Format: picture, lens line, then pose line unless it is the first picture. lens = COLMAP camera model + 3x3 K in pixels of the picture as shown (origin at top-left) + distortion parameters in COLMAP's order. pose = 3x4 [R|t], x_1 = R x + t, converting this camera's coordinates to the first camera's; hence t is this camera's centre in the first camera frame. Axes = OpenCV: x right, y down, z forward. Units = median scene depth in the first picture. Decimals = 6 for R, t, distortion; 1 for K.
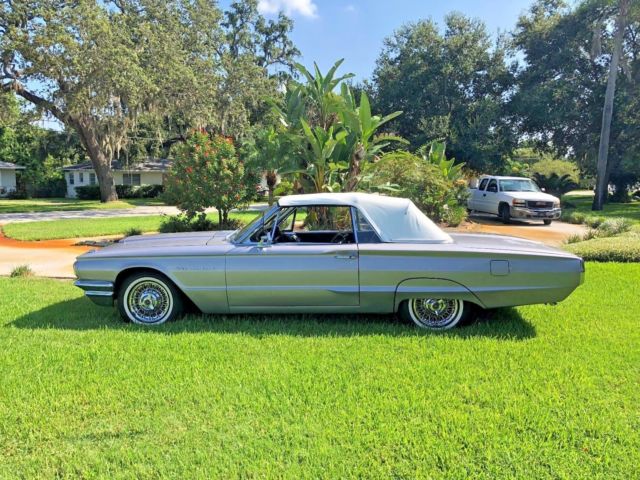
lens RADIAL K [[529.9, 0, 320.0], [0, 529.9, 240.0], [0, 0, 1]] dist [0.005913, -0.002557]
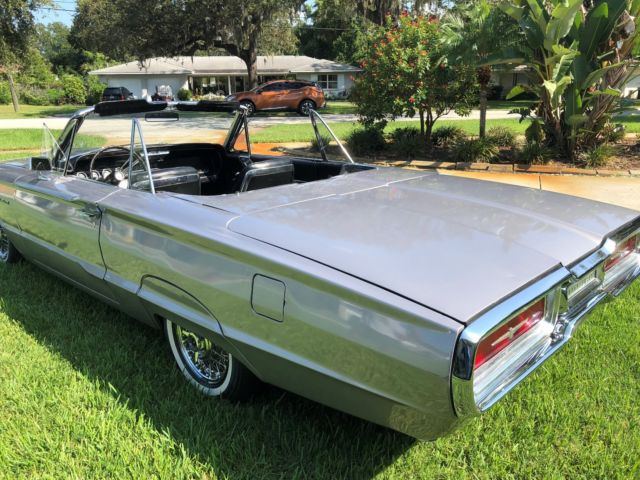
lens RADIAL K [[529.9, 0, 320.0], [0, 529.9, 240.0], [0, 0, 1]] dist [0.005913, -0.002557]
pose [[0.778983, 0.166742, -0.604468, 0.063963], [-0.056620, 0.978762, 0.197024, -0.006918], [0.624483, -0.119254, 0.771880, 0.081361]]
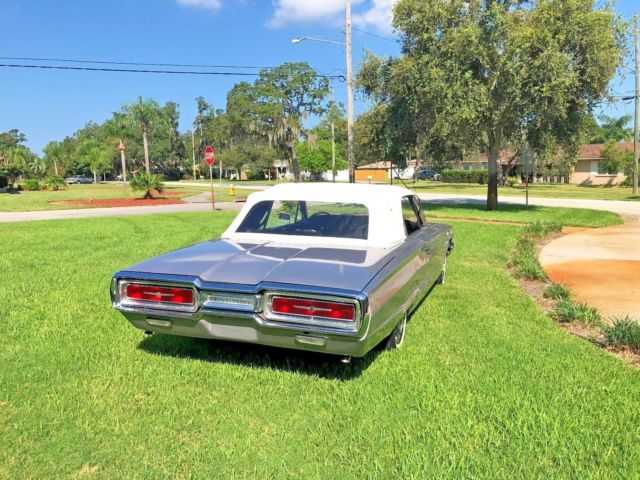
lens RADIAL K [[529.9, 0, 320.0], [0, 529.9, 240.0], [0, 0, 1]] dist [0.005913, -0.002557]
pose [[-0.247241, 0.122573, -0.961170, 0.122398], [-0.101955, 0.983169, 0.151604, -0.016786], [0.963575, 0.135479, -0.230582, 0.157730]]
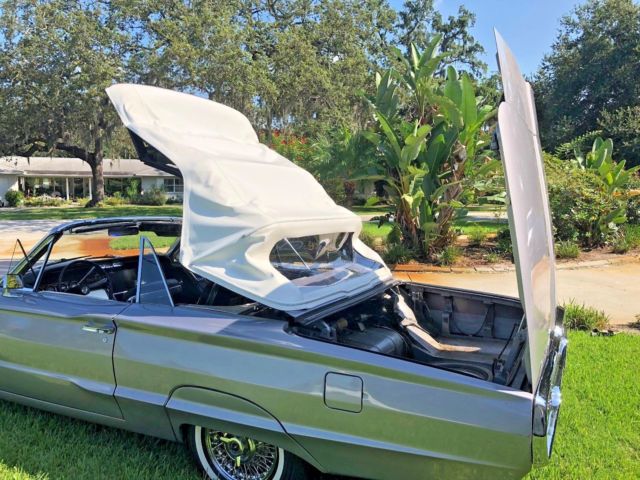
lens RADIAL K [[529.3, 0, 317.7], [0, 529.3, 236.5], [0, 0, 1]] dist [0.003864, -0.000244]
pose [[0.928663, 0.040861, -0.368668, 0.051815], [-0.048265, 0.998775, -0.010878, -0.007741], [0.367772, 0.027895, 0.929497, 0.064087]]
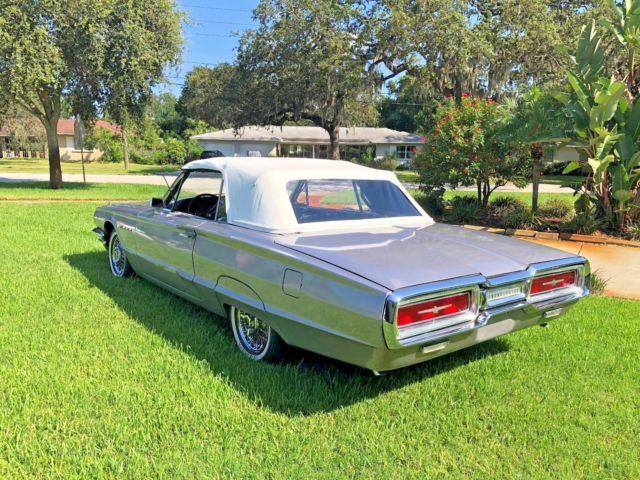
lens RADIAL K [[525.4, 0, 320.0], [0, 525.4, 240.0], [0, 0, 1]] dist [0.017777, -0.003707]
pose [[0.673294, 0.134284, -0.727078, 0.085705], [-0.102199, 0.990832, 0.088358, -0.005738], [0.732278, 0.014815, 0.680845, 0.068088]]
